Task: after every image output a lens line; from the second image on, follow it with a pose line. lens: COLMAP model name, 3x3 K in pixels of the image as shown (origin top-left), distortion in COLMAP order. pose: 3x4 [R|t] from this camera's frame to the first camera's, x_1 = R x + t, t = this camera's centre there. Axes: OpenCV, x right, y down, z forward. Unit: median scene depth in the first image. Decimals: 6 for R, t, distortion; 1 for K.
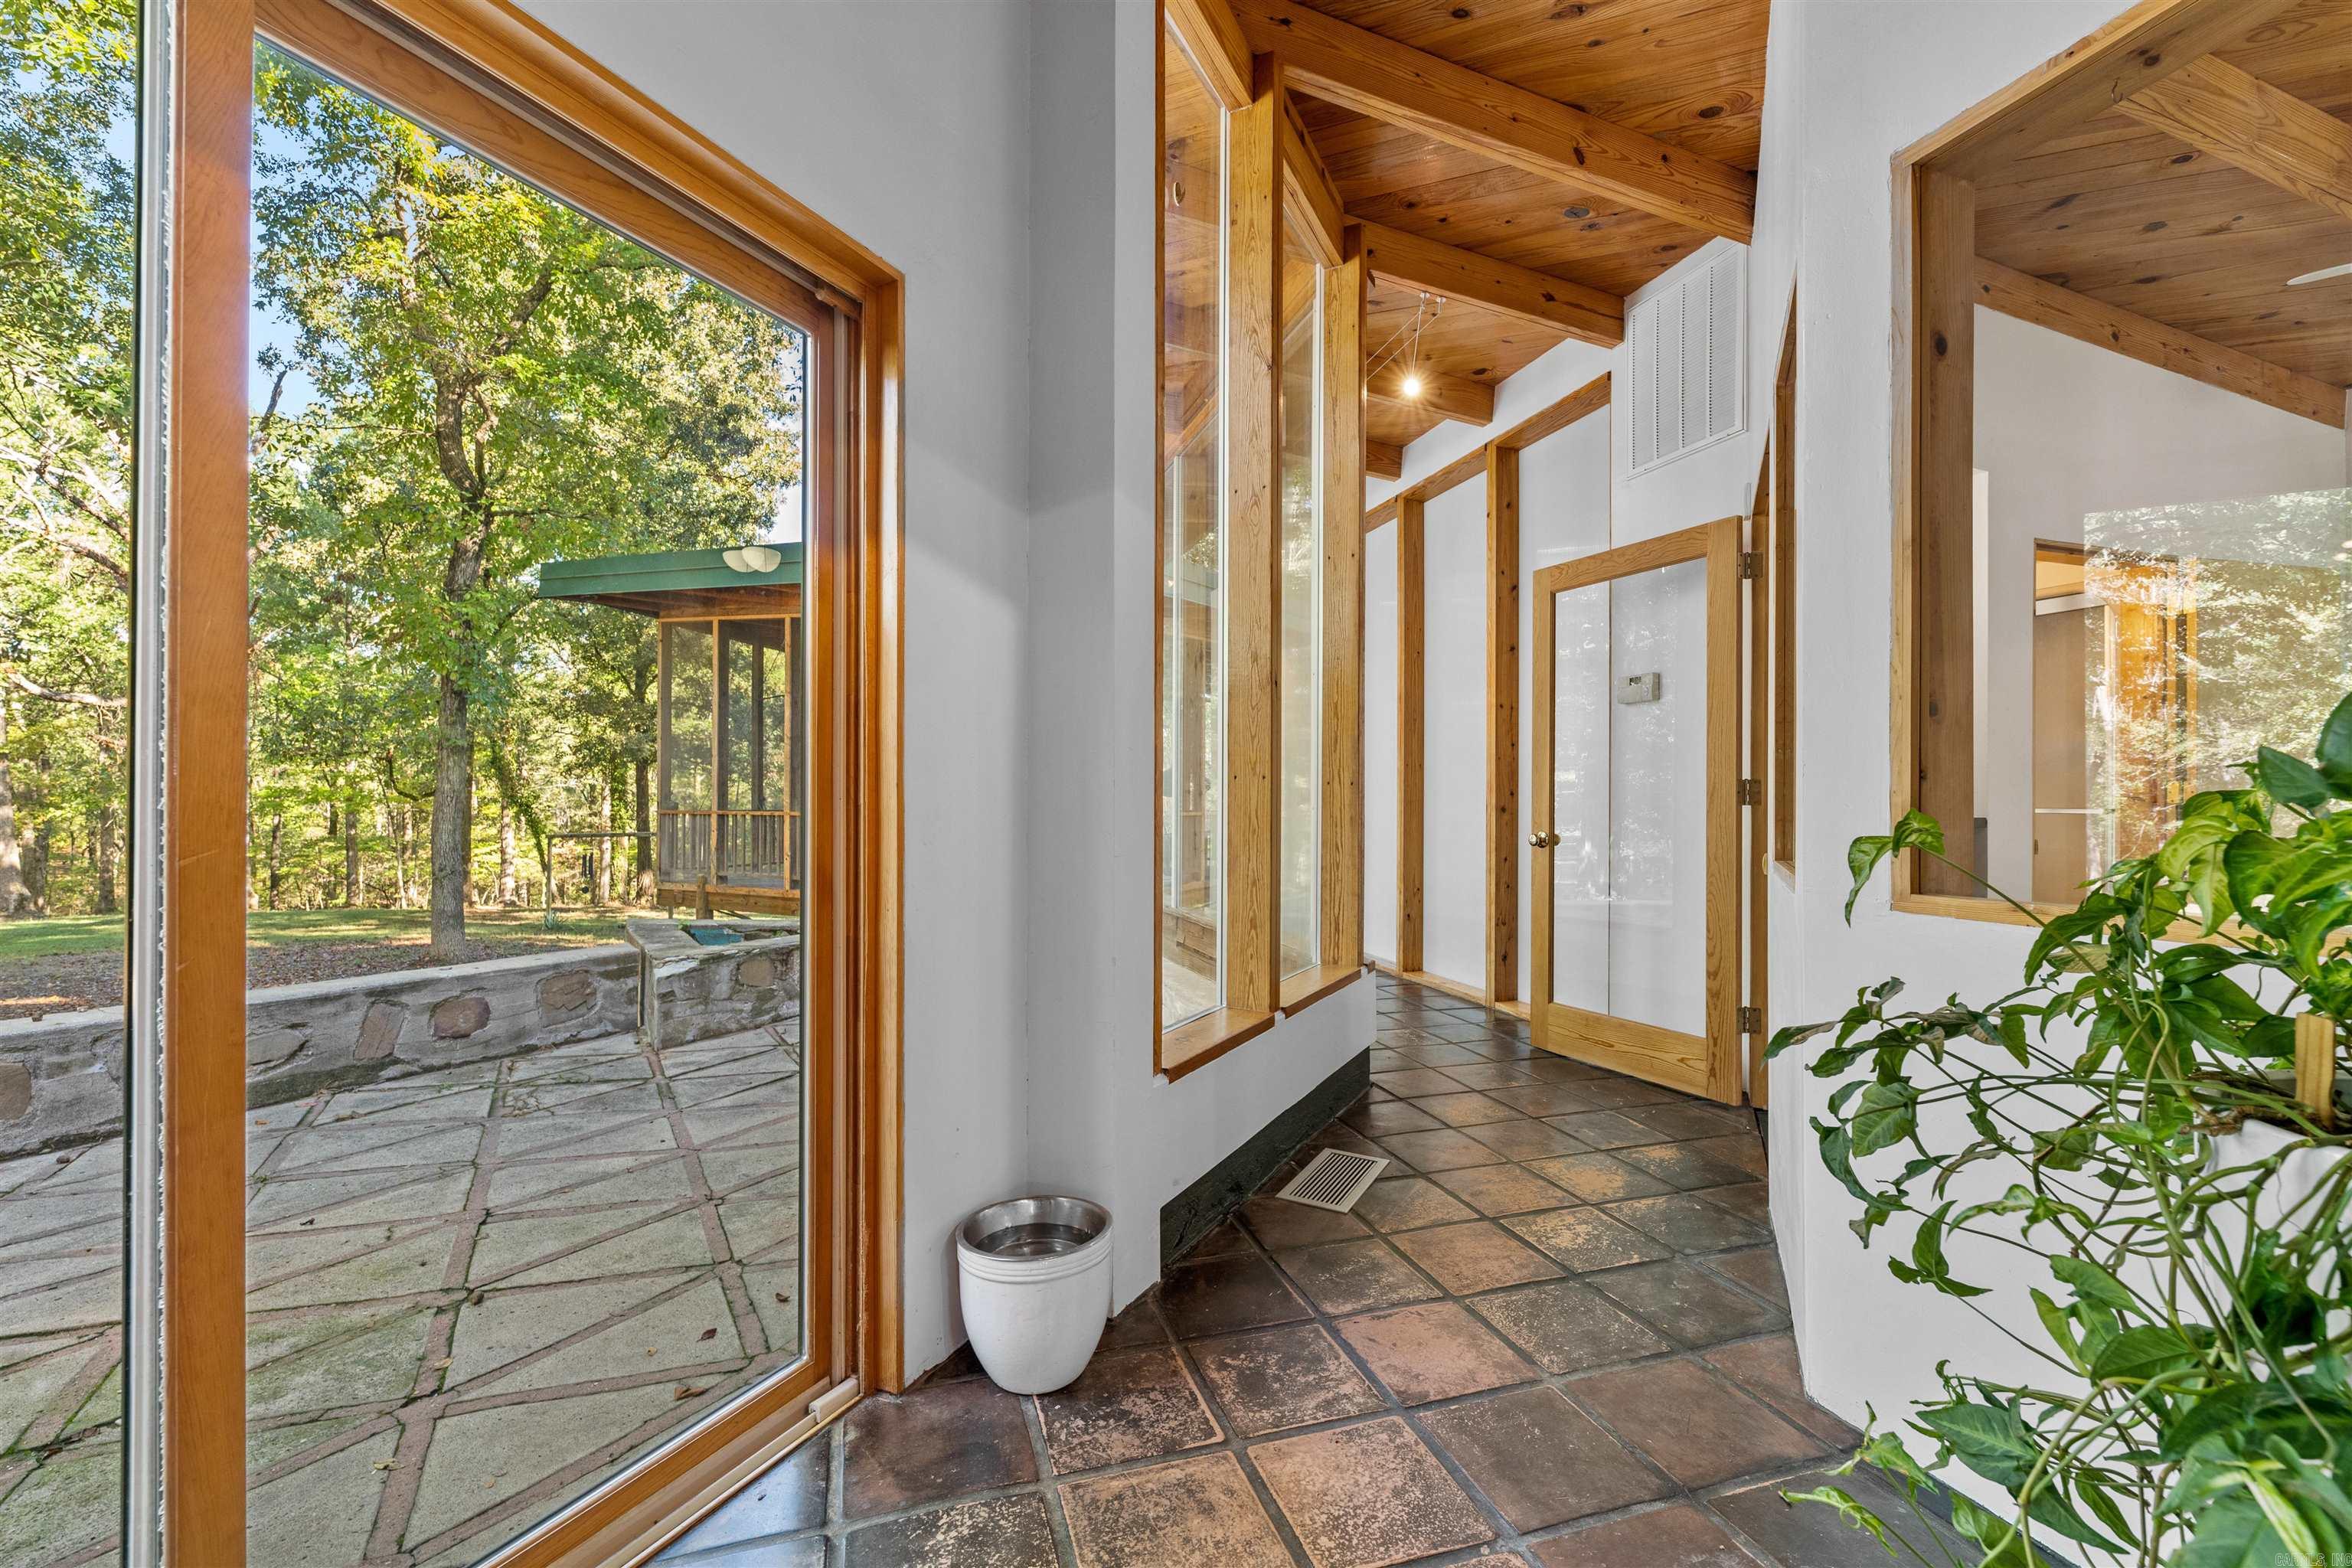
lens RADIAL K [[963.7, 0, 1173.9], [0, 963.7, 780.1], [0, 0, 1]] dist [0.003390, -0.000203]
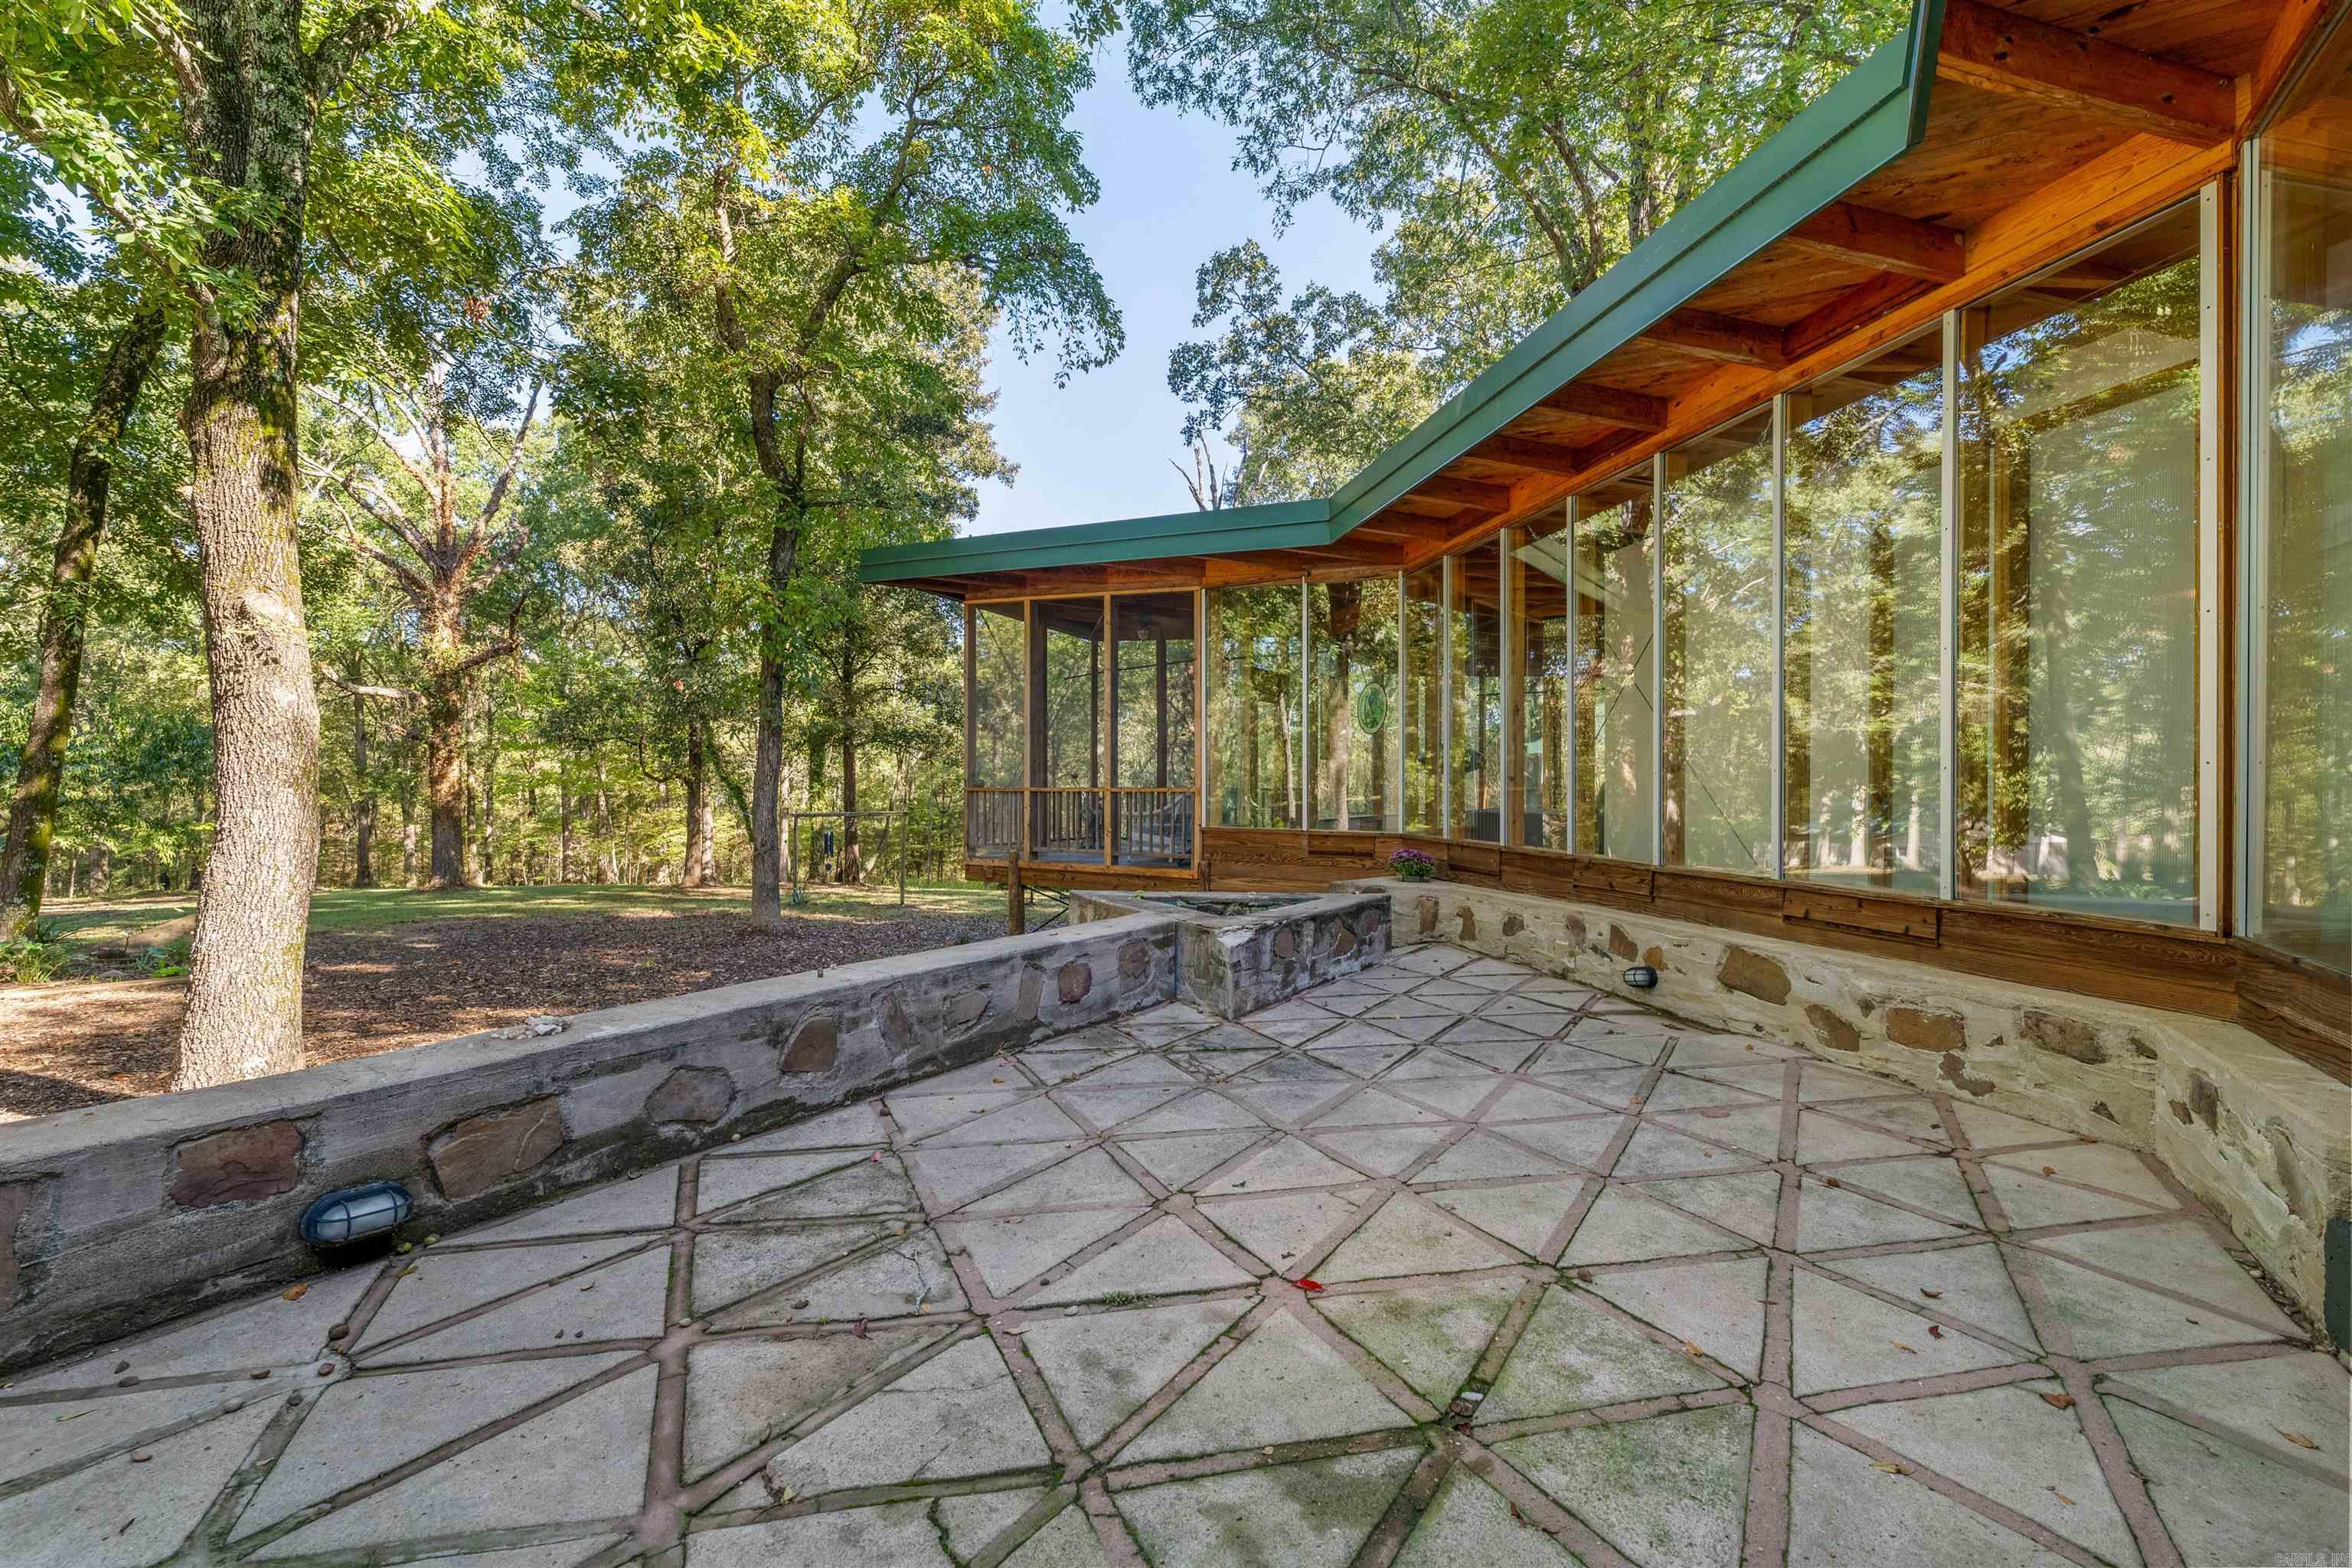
lens RADIAL K [[946.1, 0, 1178.7], [0, 946.1, 797.9], [0, 0, 1]] dist [-0.011989, 0.000101]
pose [[0.994919, 0.000579, -0.100674, -0.555304], [0.002995, 0.999371, 0.035343, 0.018250], [0.100631, -0.035465, 0.994291, 0.033535]]
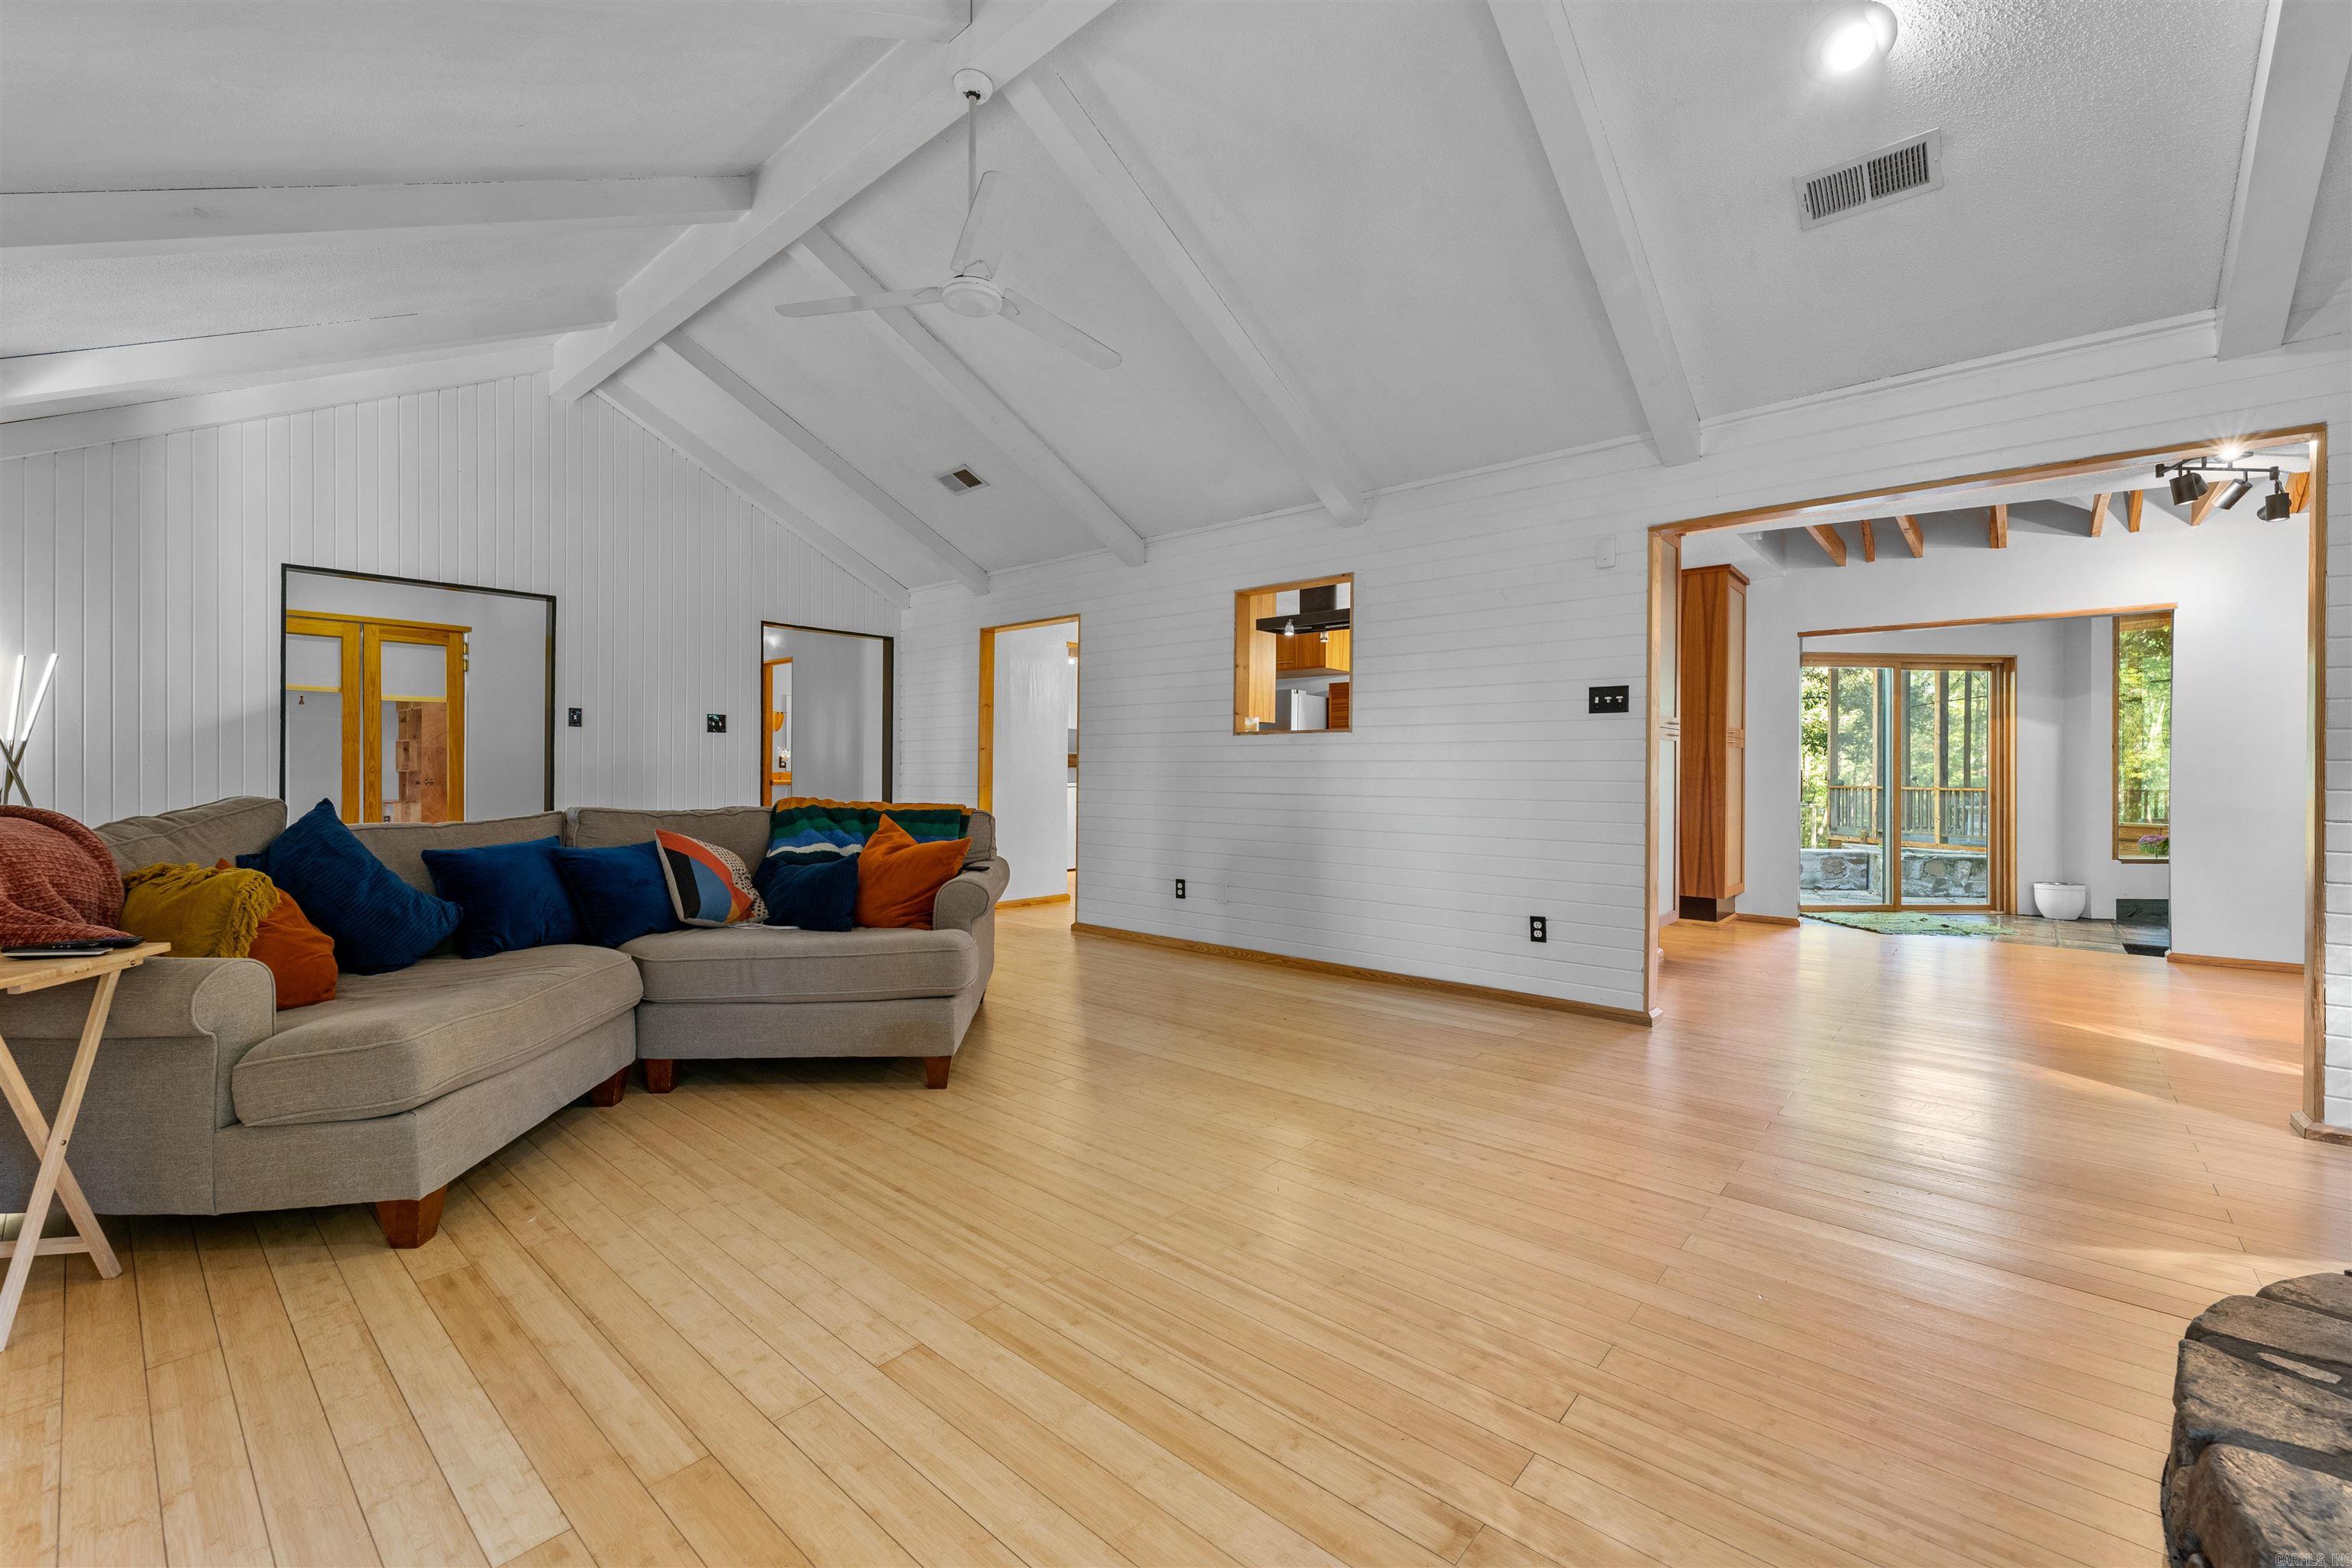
lens RADIAL K [[963.7, 0, 1173.9], [0, 963.7, 780.1], [0, 0, 1]] dist [0.003390, -0.000203]
pose [[0.519951, 0.003050, -0.854191, 0.507337], [0.020491, 0.999661, 0.016043, -0.041711], [0.853950, -0.025845, 0.519712, -1.562358]]
